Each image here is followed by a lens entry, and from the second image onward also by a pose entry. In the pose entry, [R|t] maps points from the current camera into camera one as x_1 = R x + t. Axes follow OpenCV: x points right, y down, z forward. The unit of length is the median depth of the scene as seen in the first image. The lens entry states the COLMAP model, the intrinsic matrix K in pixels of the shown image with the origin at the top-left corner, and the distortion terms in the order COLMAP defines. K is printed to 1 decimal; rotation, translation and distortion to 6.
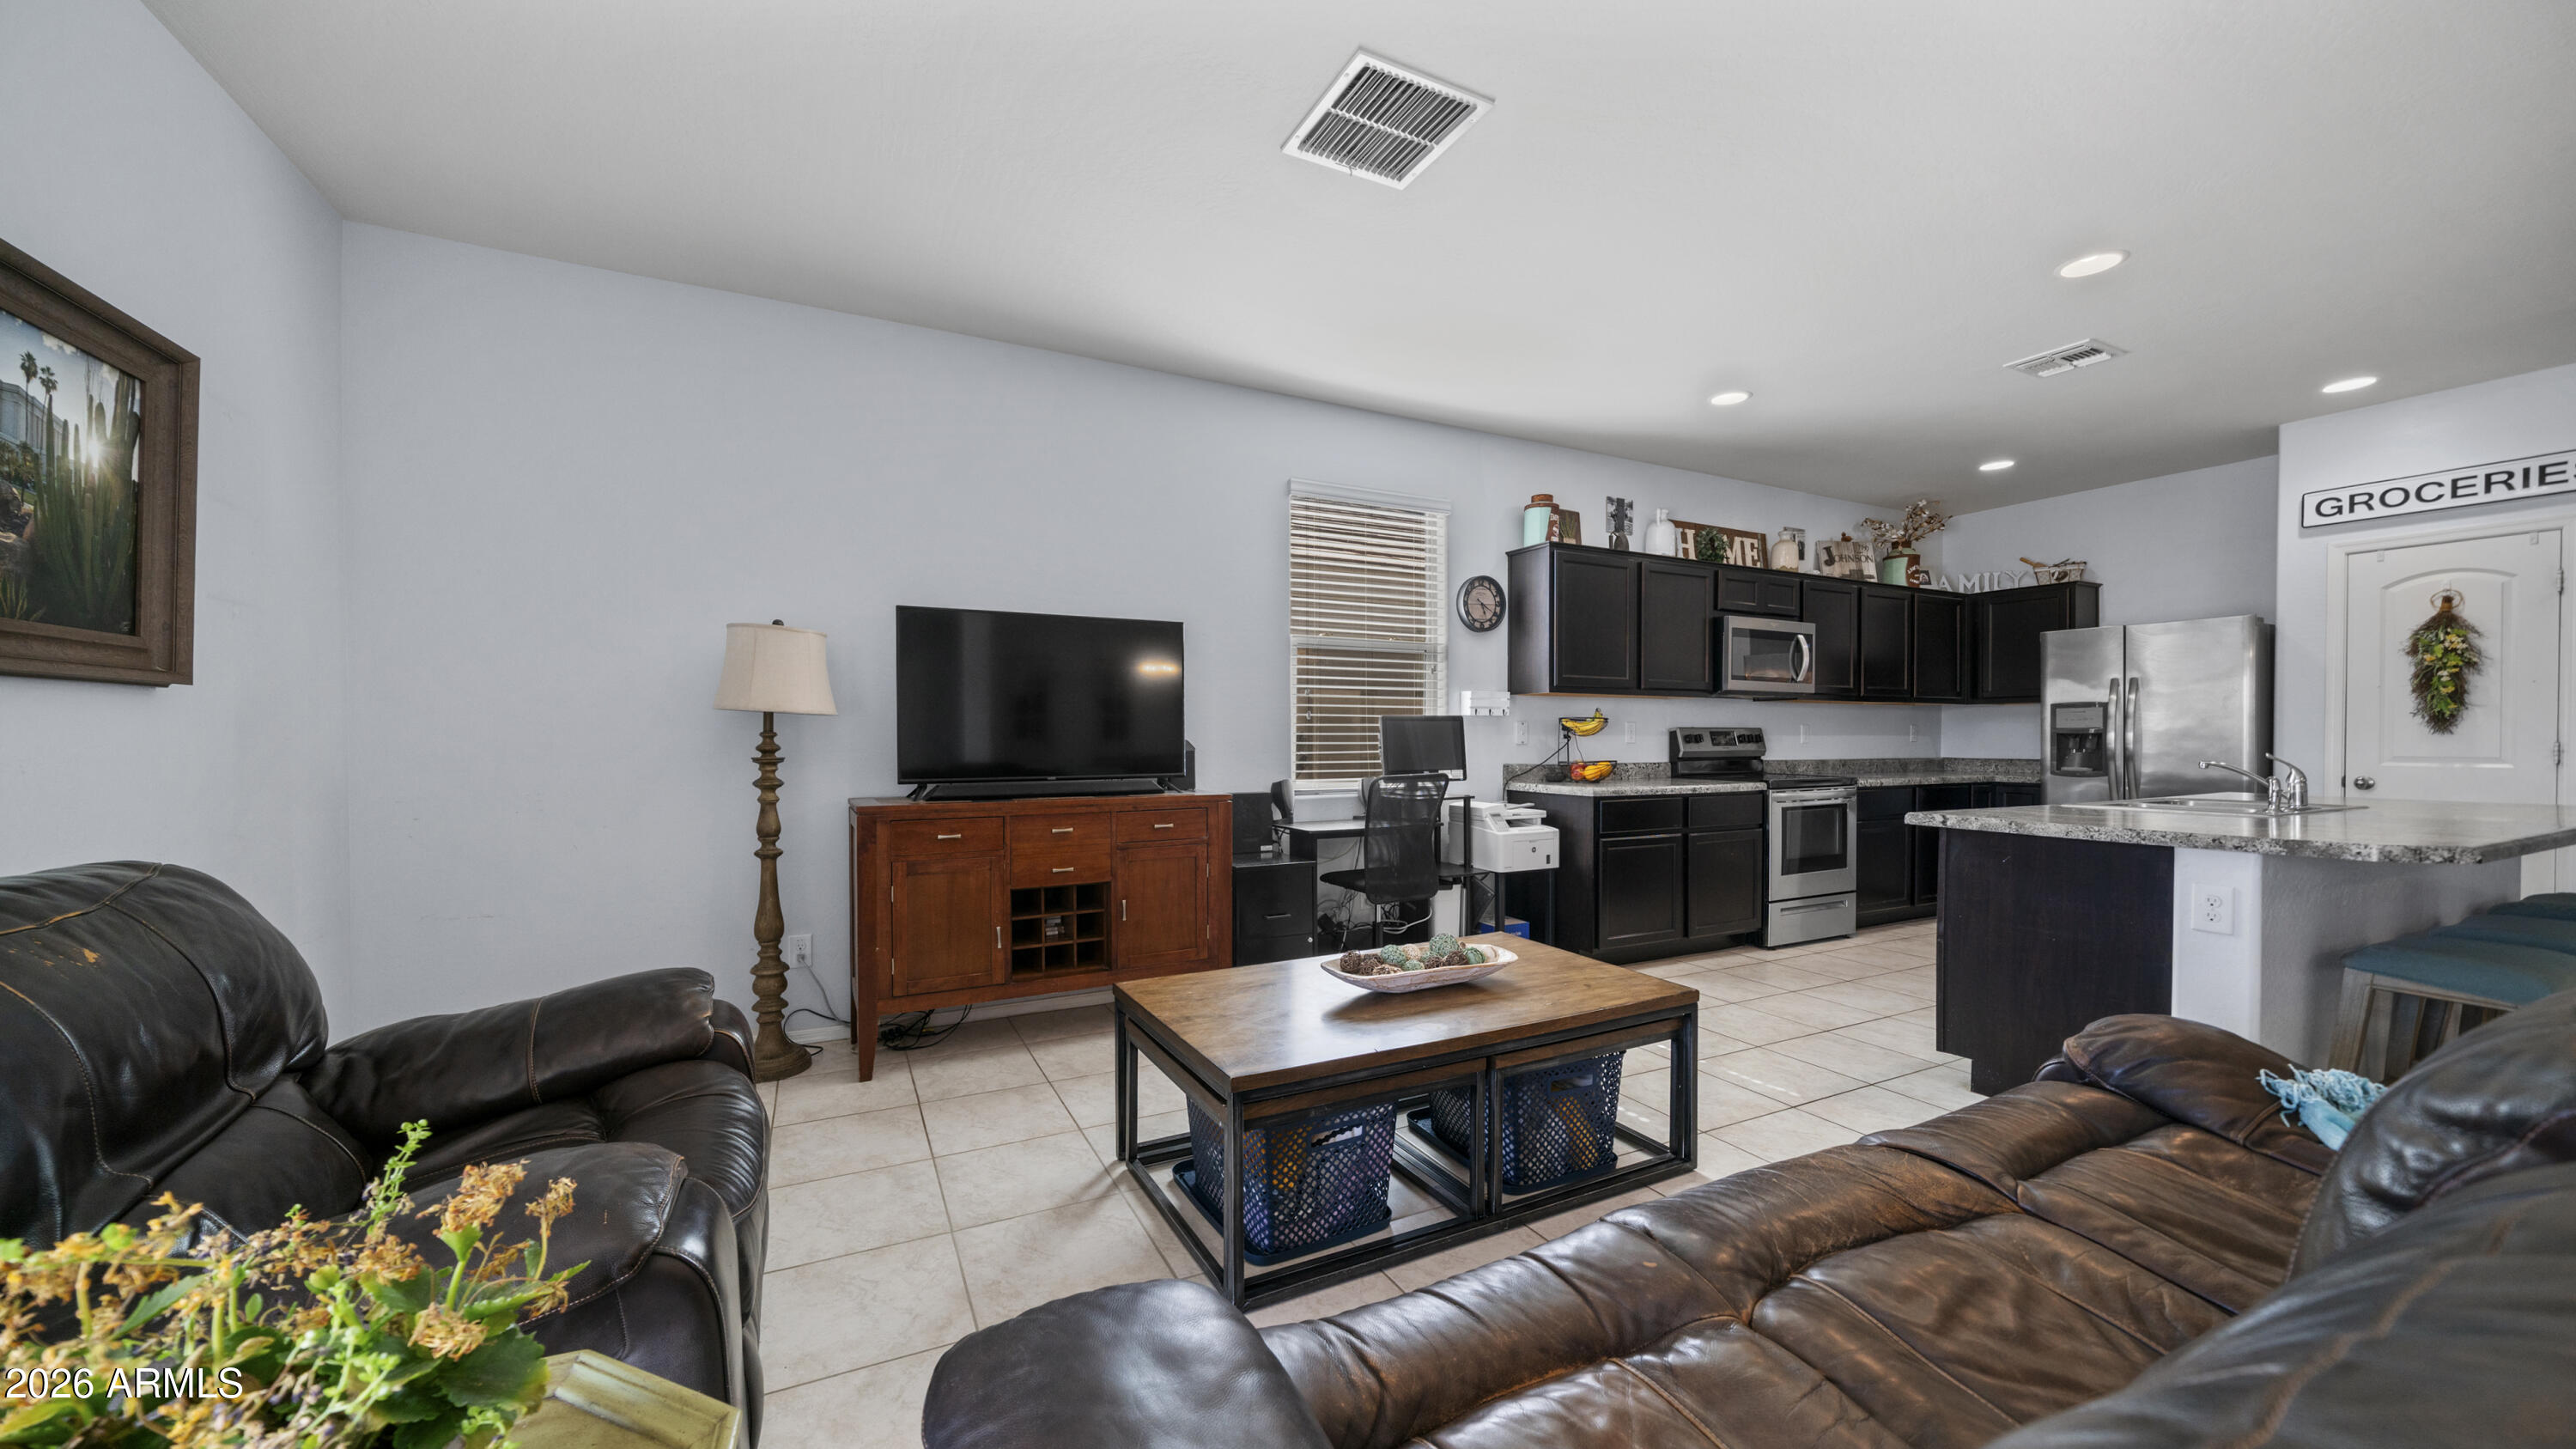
lens RADIAL K [[914.5, 0, 1254.1], [0, 914.5, 744.6], [0, 0, 1]] dist [-0.010616, 0.000977]
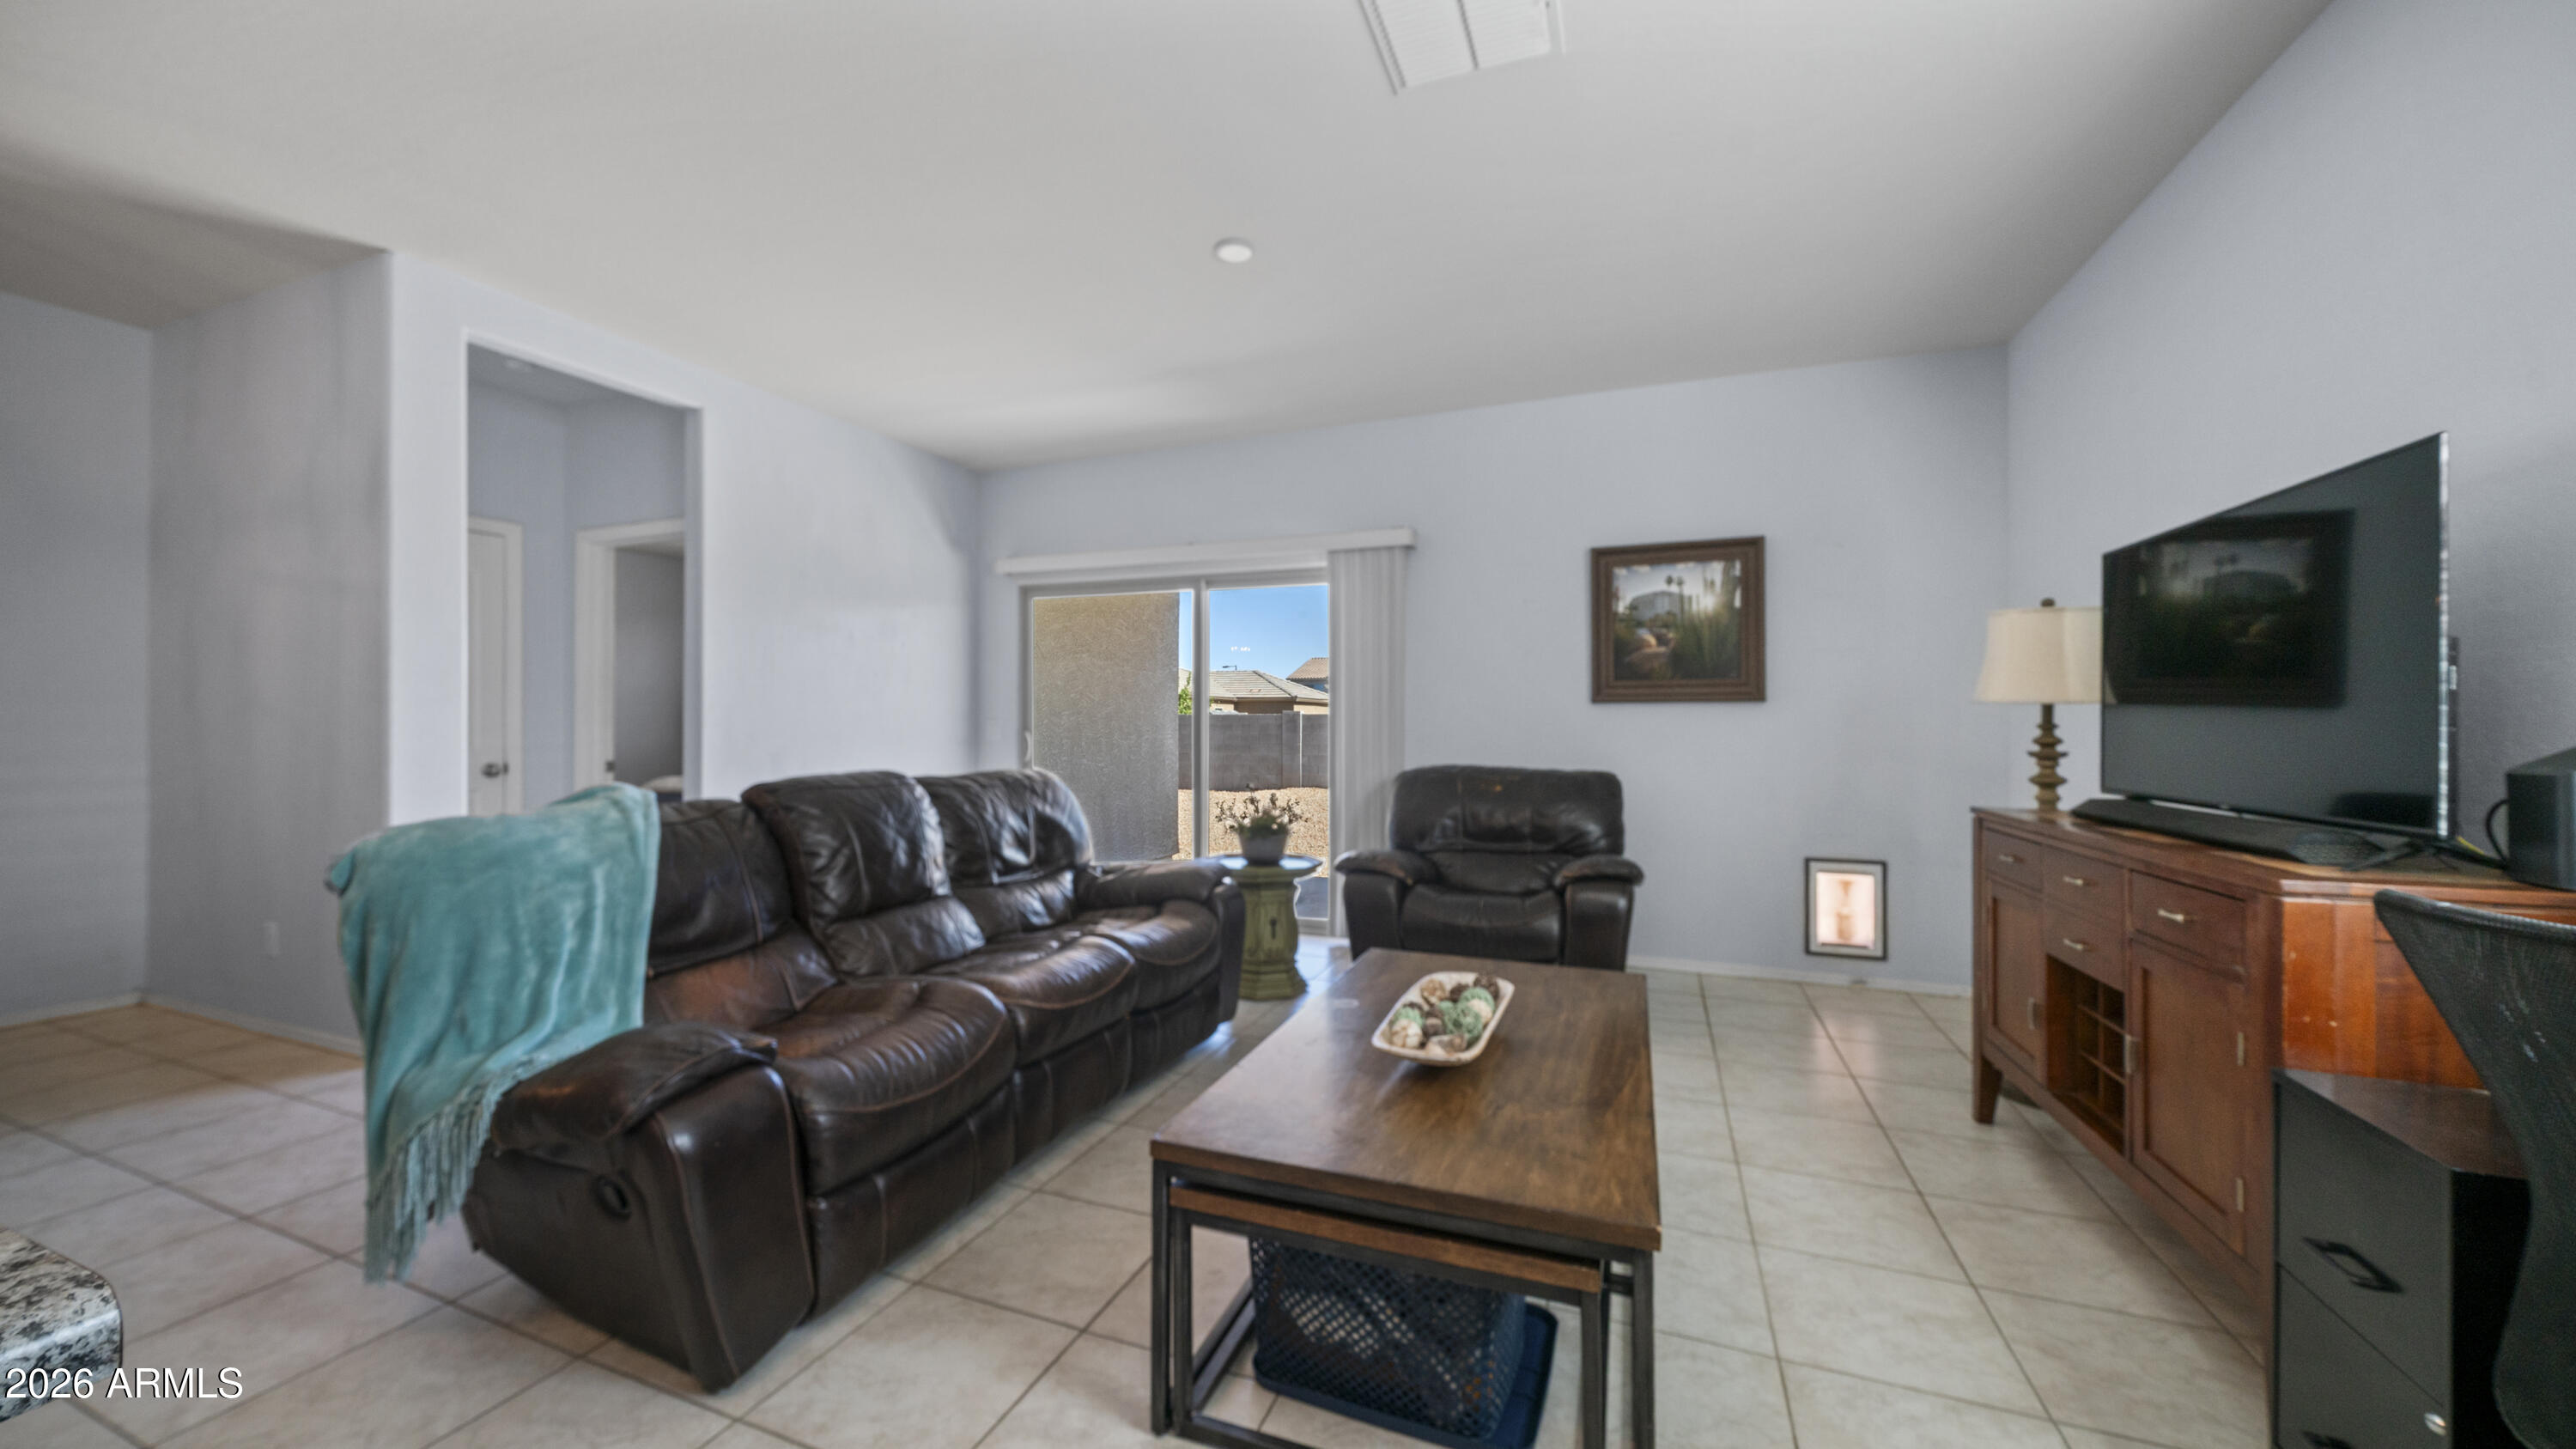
lens RADIAL K [[914.5, 0, 1276.2], [0, 914.5, 728.9], [0, 0, 1]] dist [-0.010616, 0.000977]
pose [[-0.735605, -0.002303, -0.677407, 0.395299], [-0.015069, 0.999802, 0.012964, -0.005687], [0.677243, 0.019744, -0.735495, 0.708402]]
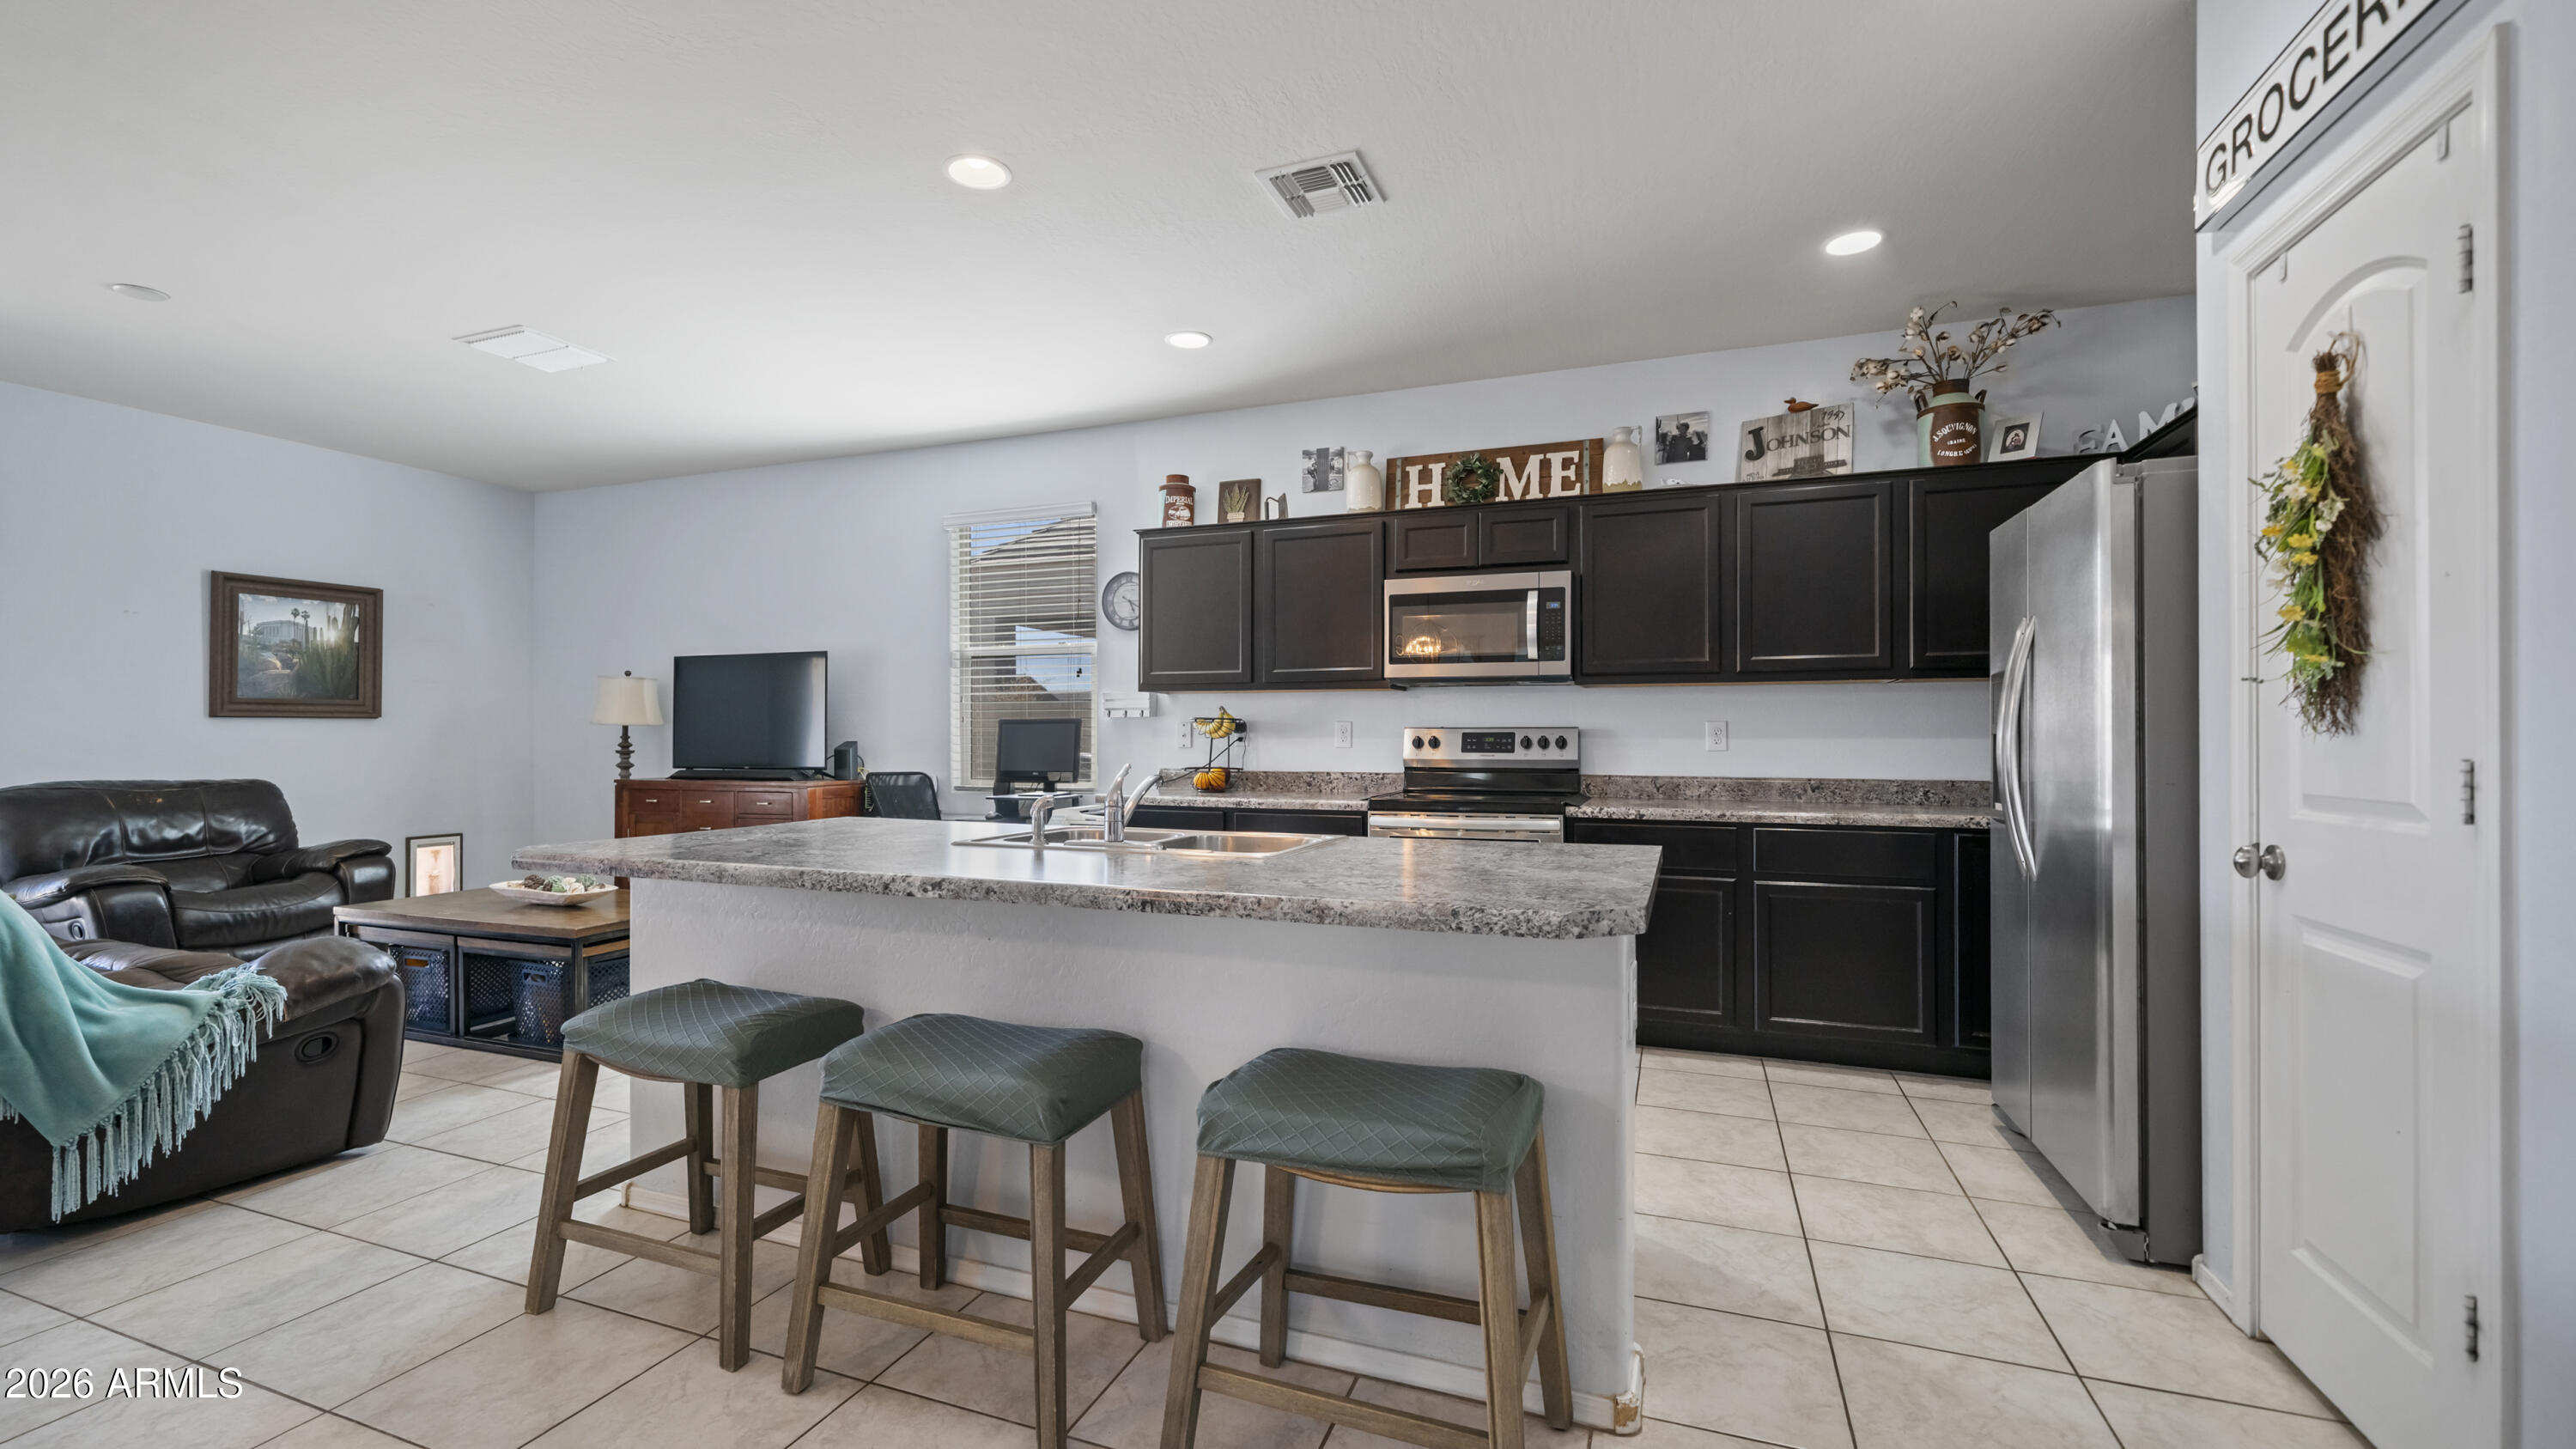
lens RADIAL K [[1072.2, 0, 1254.8], [0, 1072.2, 732.1], [0, 0, 1]] dist [-0.001215, -0.000069]
pose [[0.672904, -0.004290, -0.739717, 1.099567], [-0.007575, 0.999891, -0.012690, -0.002899], [0.739691, 0.014142, 0.672798, 0.319162]]
